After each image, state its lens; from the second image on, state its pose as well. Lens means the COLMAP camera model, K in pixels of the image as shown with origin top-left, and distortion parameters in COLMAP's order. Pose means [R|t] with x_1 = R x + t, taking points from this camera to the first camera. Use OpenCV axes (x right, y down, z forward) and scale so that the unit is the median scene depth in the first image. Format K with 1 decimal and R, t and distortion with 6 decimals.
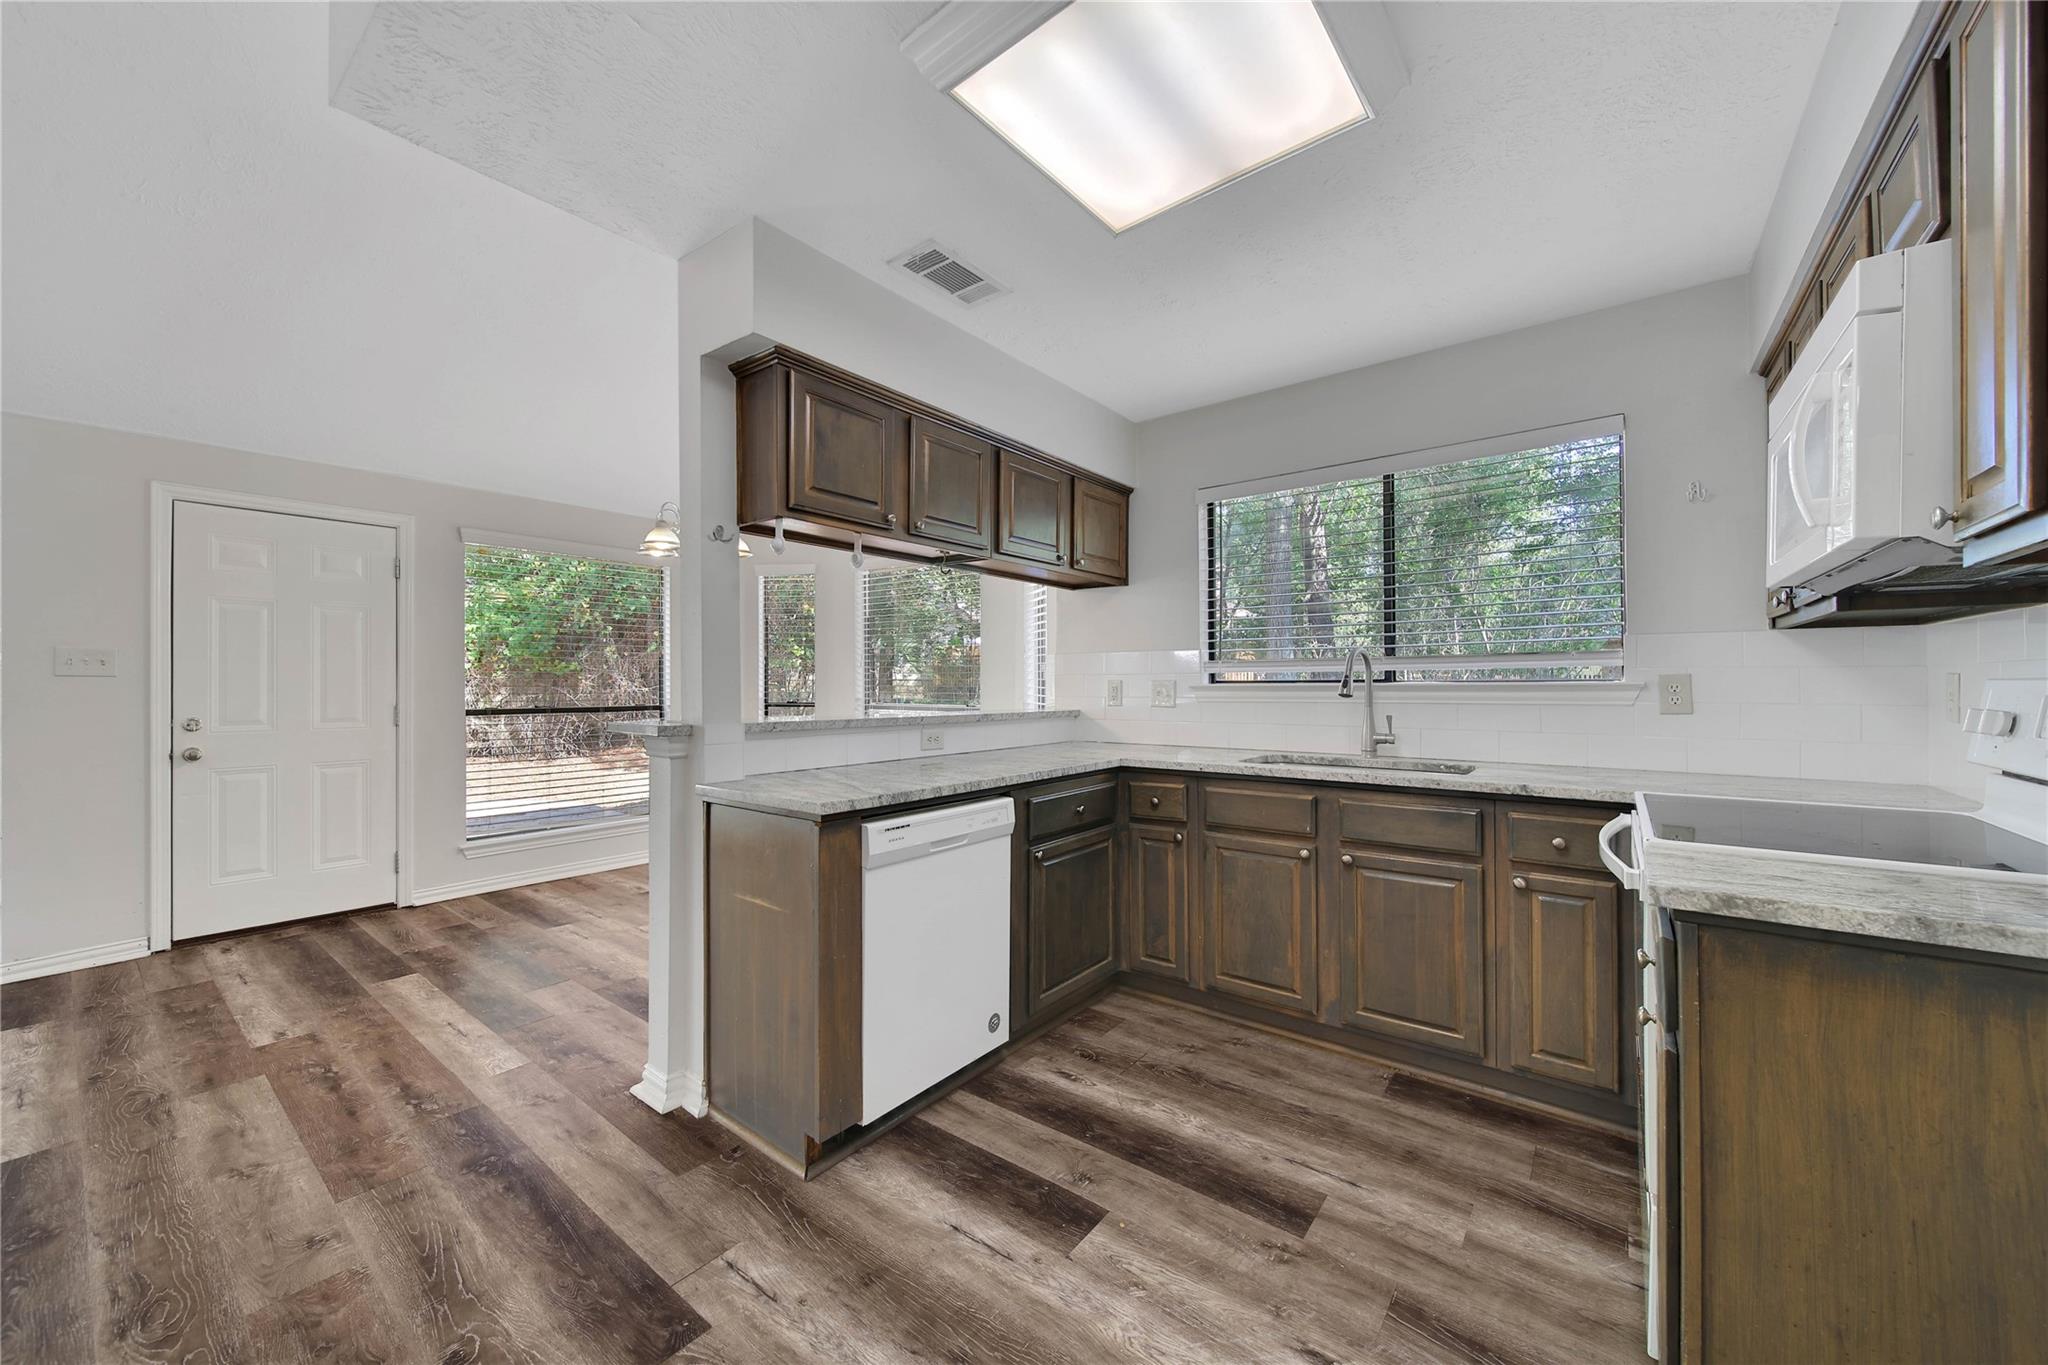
lens RADIAL K [[736.5, 0, 1025.4], [0, 736.5, 684.1], [0, 0, 1]] dist [-0.001898, -0.000236]
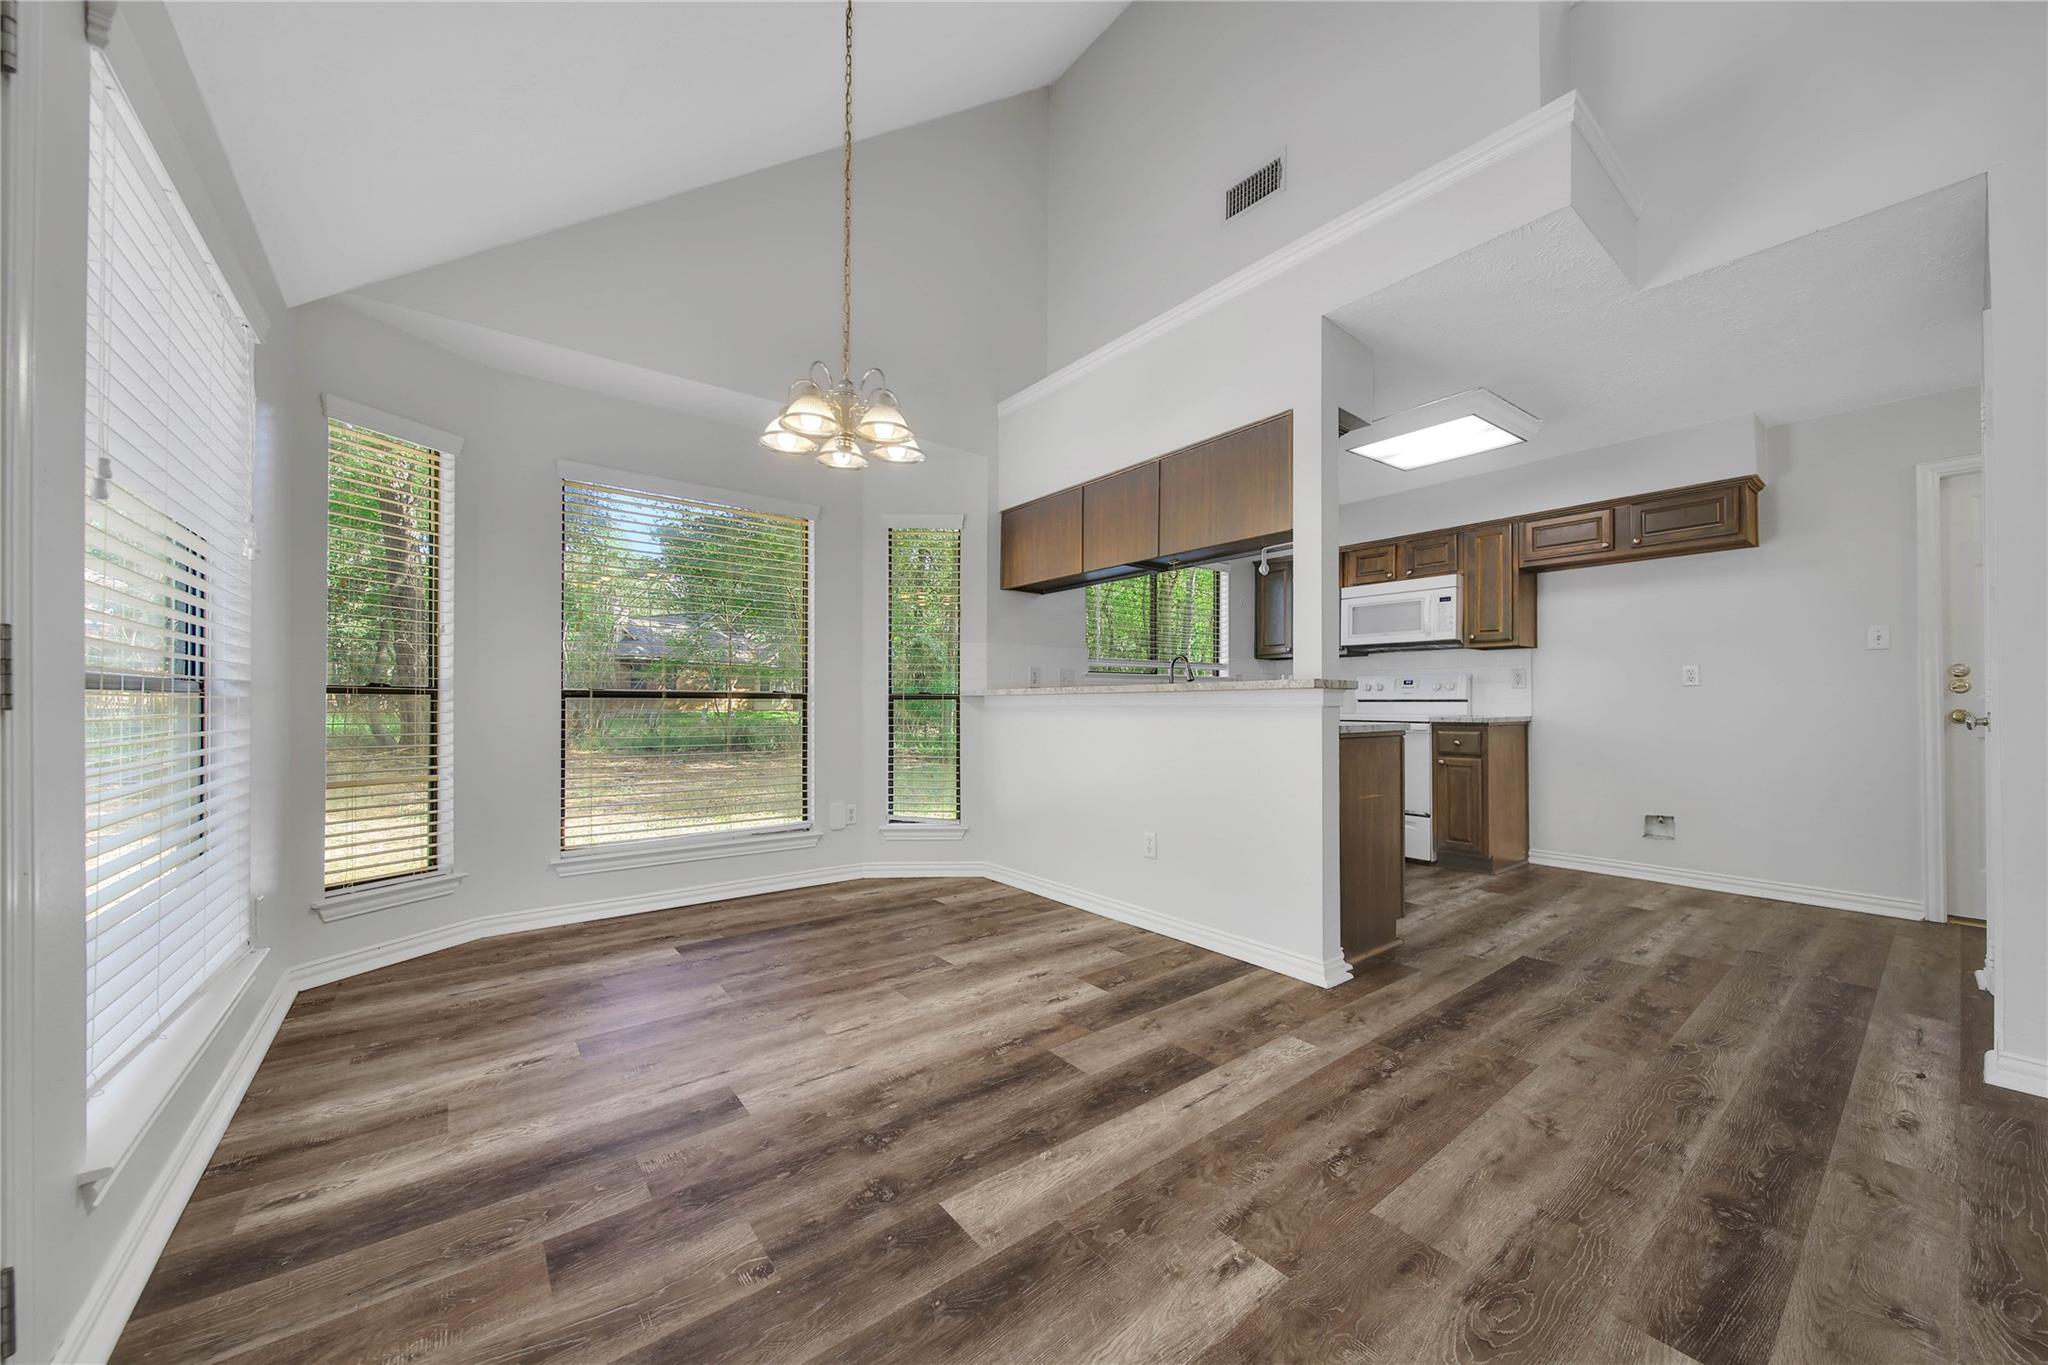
lens RADIAL K [[736.5, 0, 1016.3], [0, 736.5, 691.6], [0, 0, 1]] dist [-0.001898, -0.000236]
pose [[0.259904, 0.015985, 0.965502, -1.899884], [-0.001303, 0.999868, -0.016203, 0.111390], [-0.965634, 0.002953, 0.259890, 1.240995]]
